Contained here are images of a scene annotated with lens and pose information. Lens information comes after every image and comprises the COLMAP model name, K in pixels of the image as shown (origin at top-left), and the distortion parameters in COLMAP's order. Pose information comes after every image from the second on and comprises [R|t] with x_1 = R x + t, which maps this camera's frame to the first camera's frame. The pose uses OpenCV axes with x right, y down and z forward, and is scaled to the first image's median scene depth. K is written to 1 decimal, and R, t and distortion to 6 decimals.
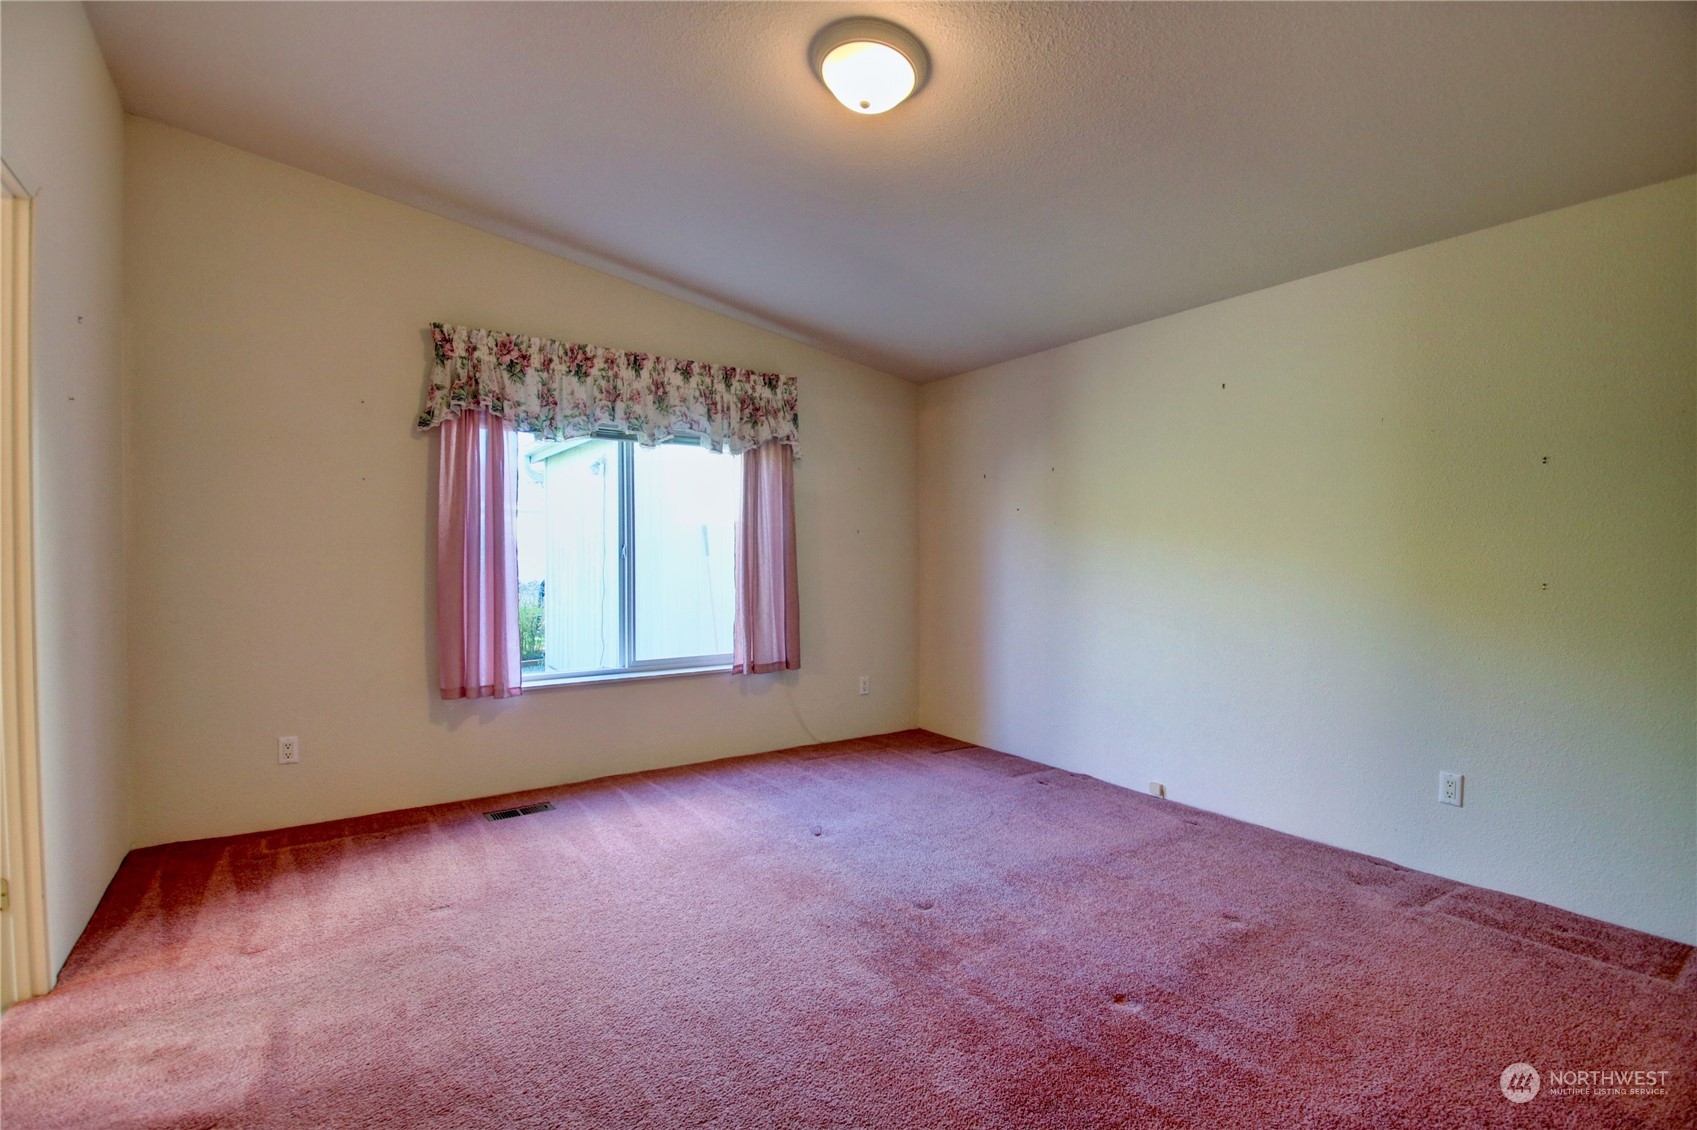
lens RADIAL K [[791.8, 0, 853.3], [0, 791.8, 562.3], [0, 0, 1]] dist [-0.000760, -0.009458]
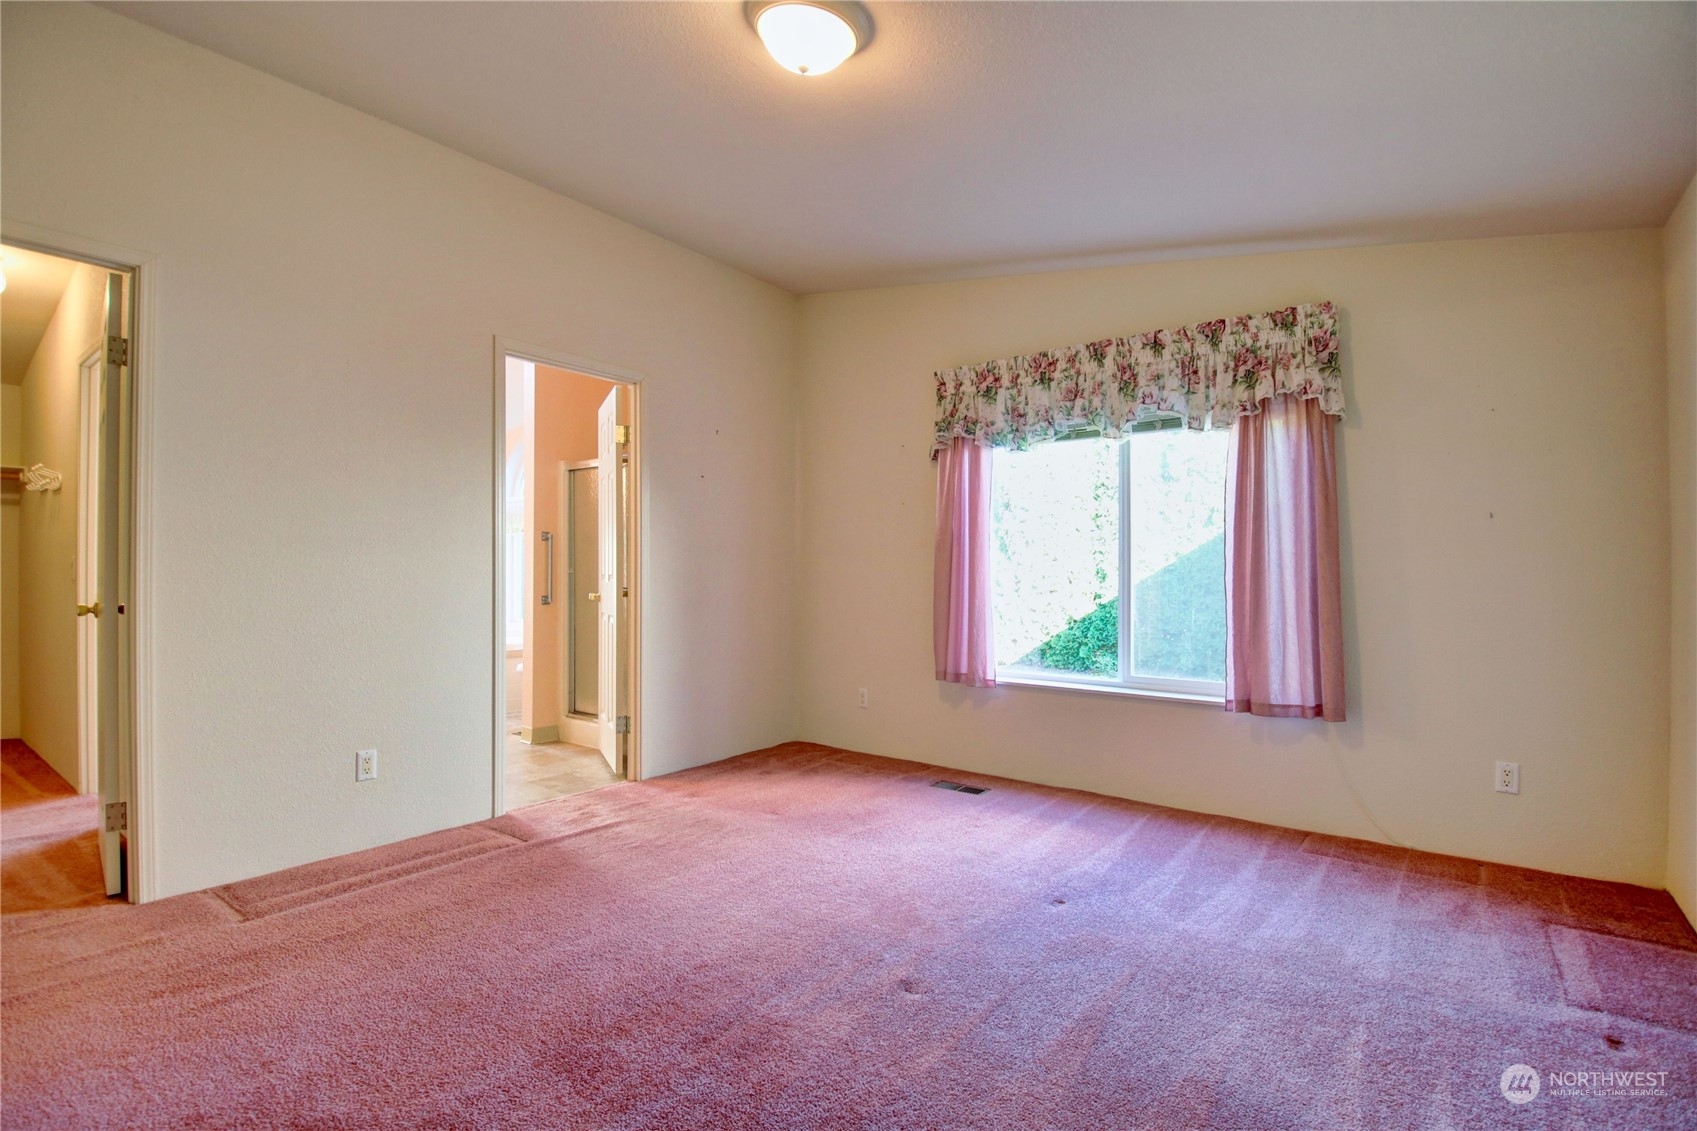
lens RADIAL K [[791.8, 0, 851.3], [0, 791.8, 561.9], [0, 0, 1]] dist [-0.000760, -0.009458]
pose [[0.291950, -0.012751, -0.956348, 0.530726], [-0.005389, 0.999873, -0.014977, 0.010036], [0.956418, 0.009527, 0.291845, 0.452990]]
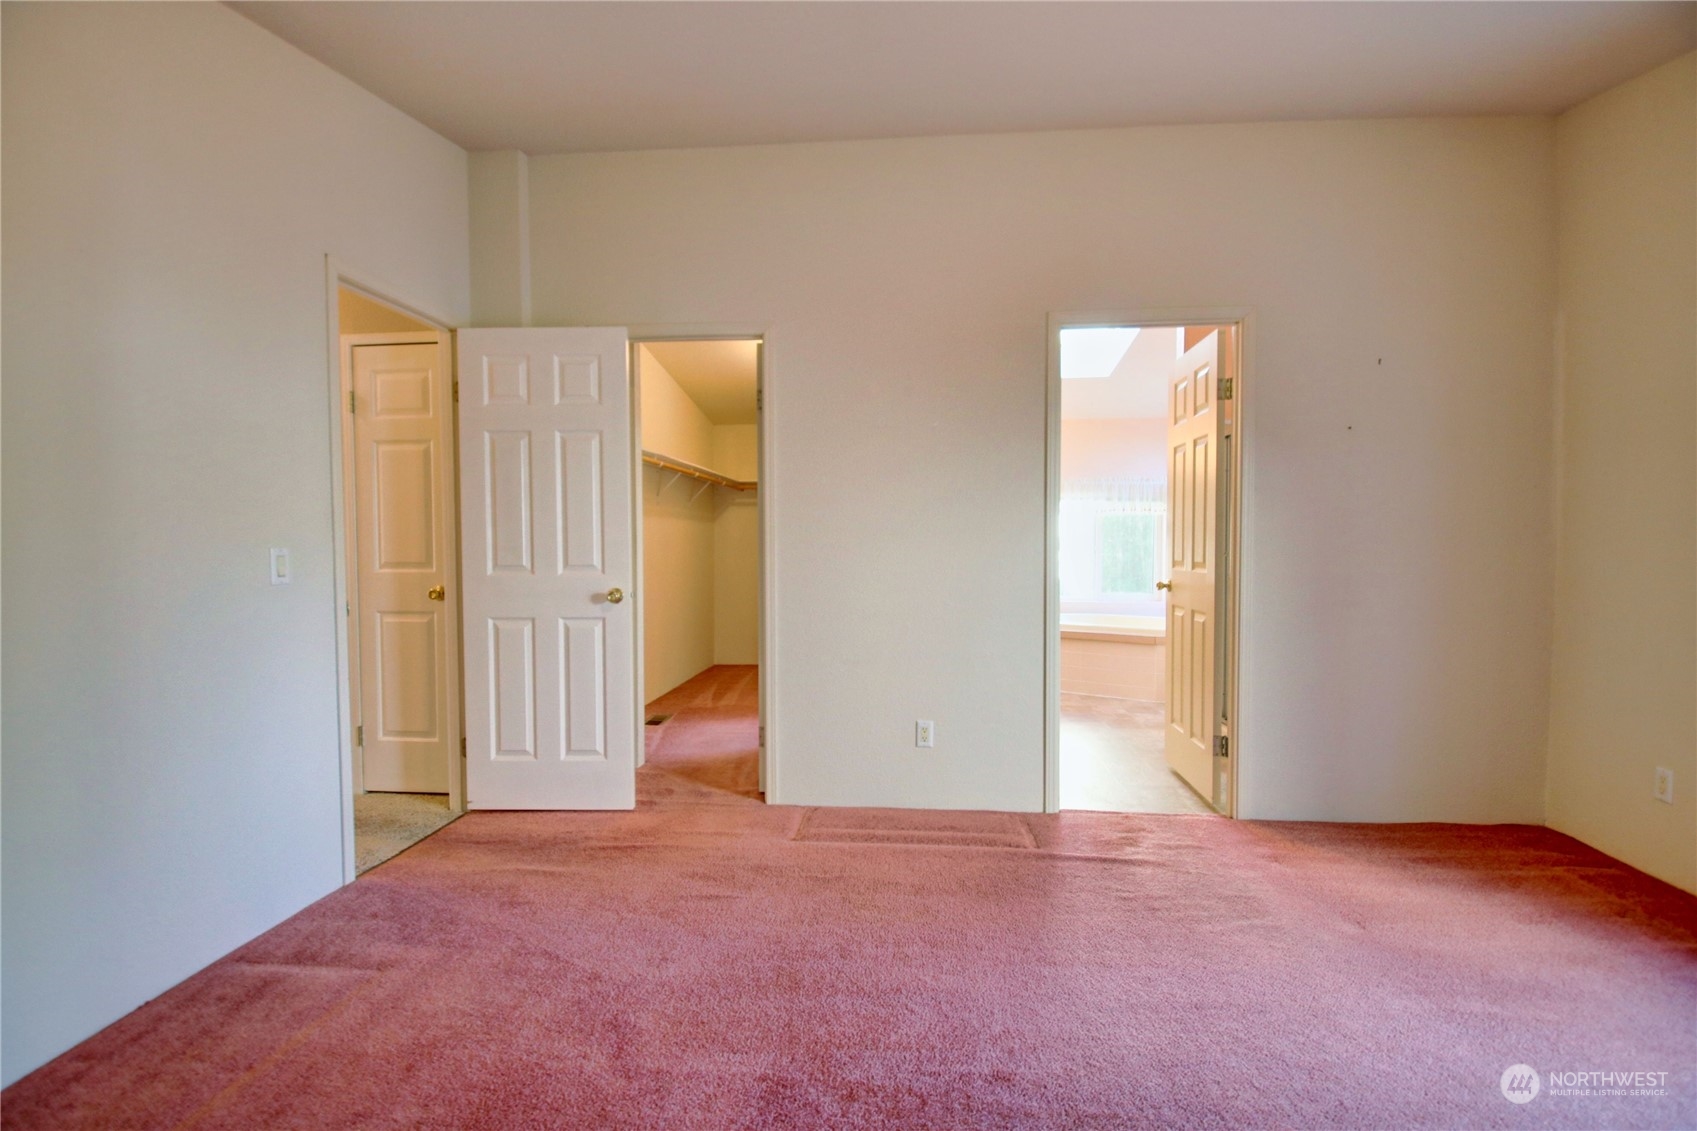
lens RADIAL K [[791.8, 0, 846.1], [0, 791.8, 564.5], [0, 0, 1]] dist [-0.000760, -0.009458]
pose [[-0.649075, 0.015968, -0.760557, 0.354564], [-0.004924, 0.999671, 0.025190, -0.004029], [0.760708, 0.020095, -0.648783, 0.710993]]
